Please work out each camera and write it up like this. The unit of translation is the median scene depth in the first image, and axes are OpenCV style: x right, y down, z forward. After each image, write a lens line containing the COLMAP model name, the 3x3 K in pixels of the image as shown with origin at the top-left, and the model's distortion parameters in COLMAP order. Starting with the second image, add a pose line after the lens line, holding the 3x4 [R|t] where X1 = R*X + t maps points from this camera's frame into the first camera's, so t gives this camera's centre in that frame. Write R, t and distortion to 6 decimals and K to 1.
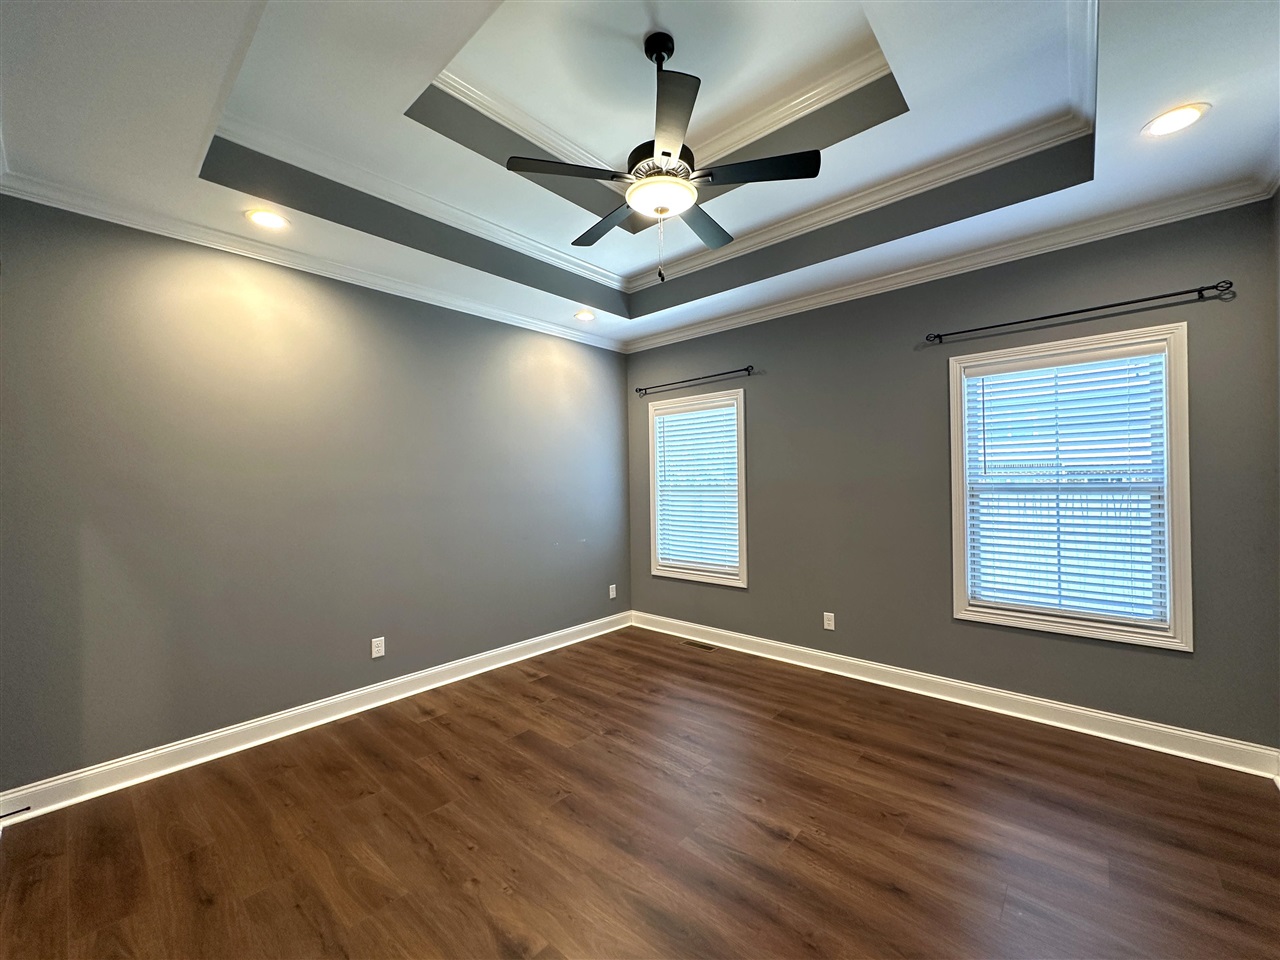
lens RADIAL K [[510.1, 0, 640.4], [0, 510.1, 480.3], [0, 0, 1]] dist [-0.003059, 0.000495]
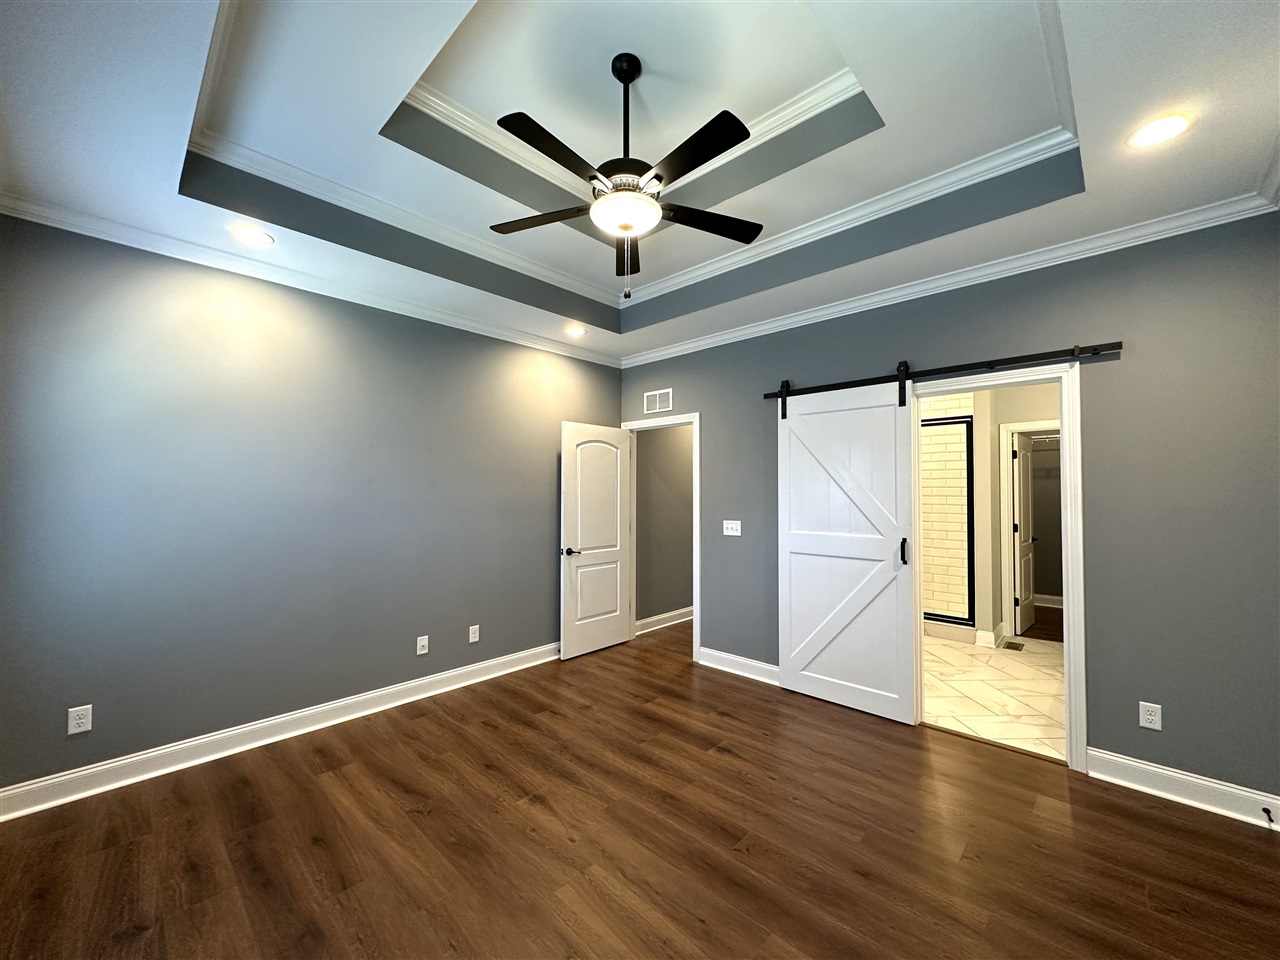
lens RADIAL K [[510.1, 0, 640.4], [0, 510.1, 480.3], [0, 0, 1]] dist [-0.003059, 0.000495]
pose [[-0.999161, 0.014611, 0.038259, -0.016472], [0.013622, 0.999569, -0.025988, -0.008961], [-0.038623, -0.025445, -0.998930, 1.737864]]
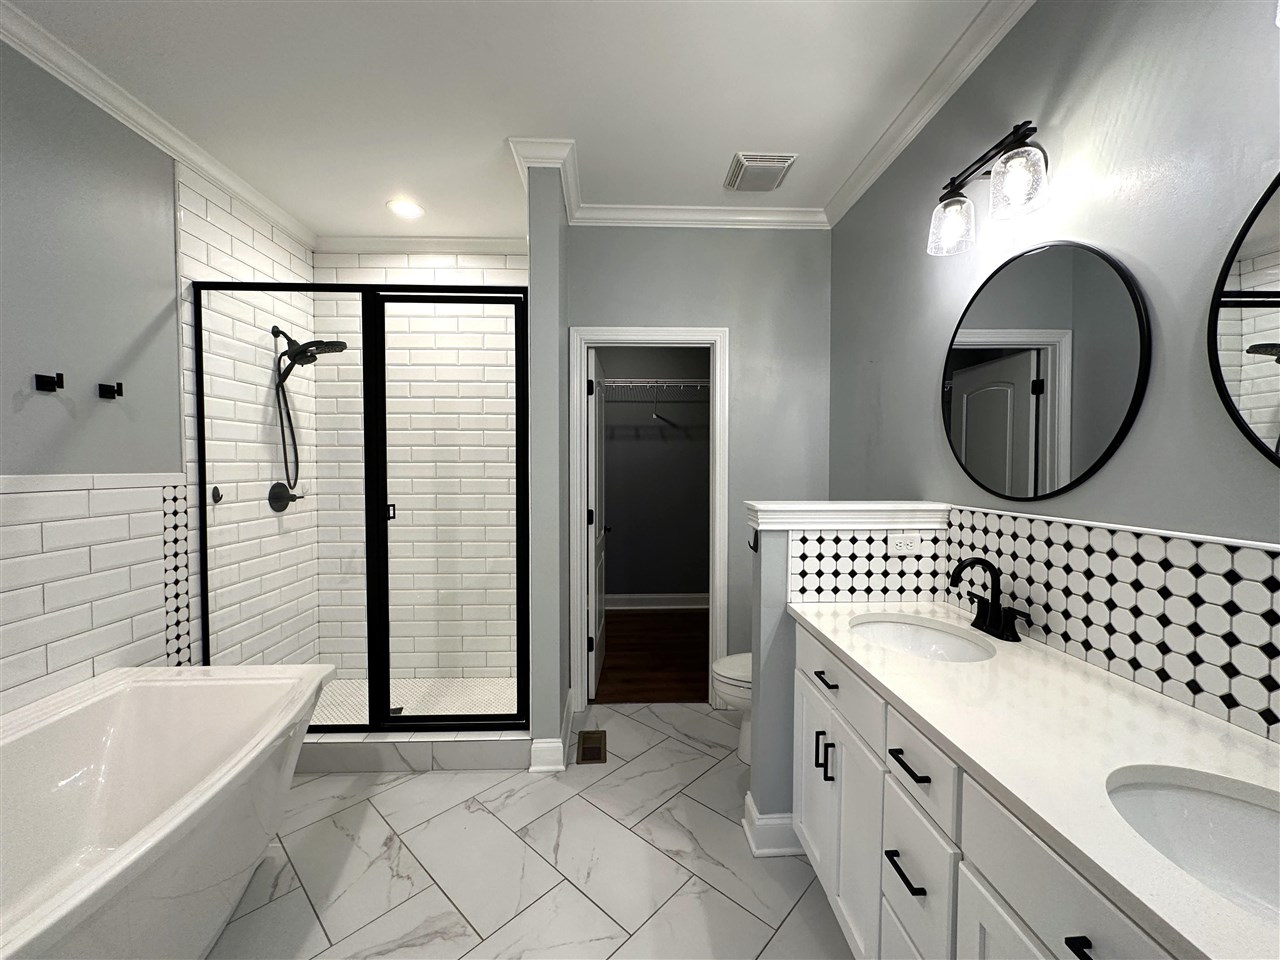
lens RADIAL K [[510.1, 0, 640.4], [0, 510.1, 480.3], [0, 0, 1]] dist [-0.003059, 0.000495]
pose [[-0.721178, 0.035926, -0.691818, -0.707139], [0.011488, 0.999137, 0.039909, 0.020807], [0.692655, 0.020834, -0.720968, 0.571177]]
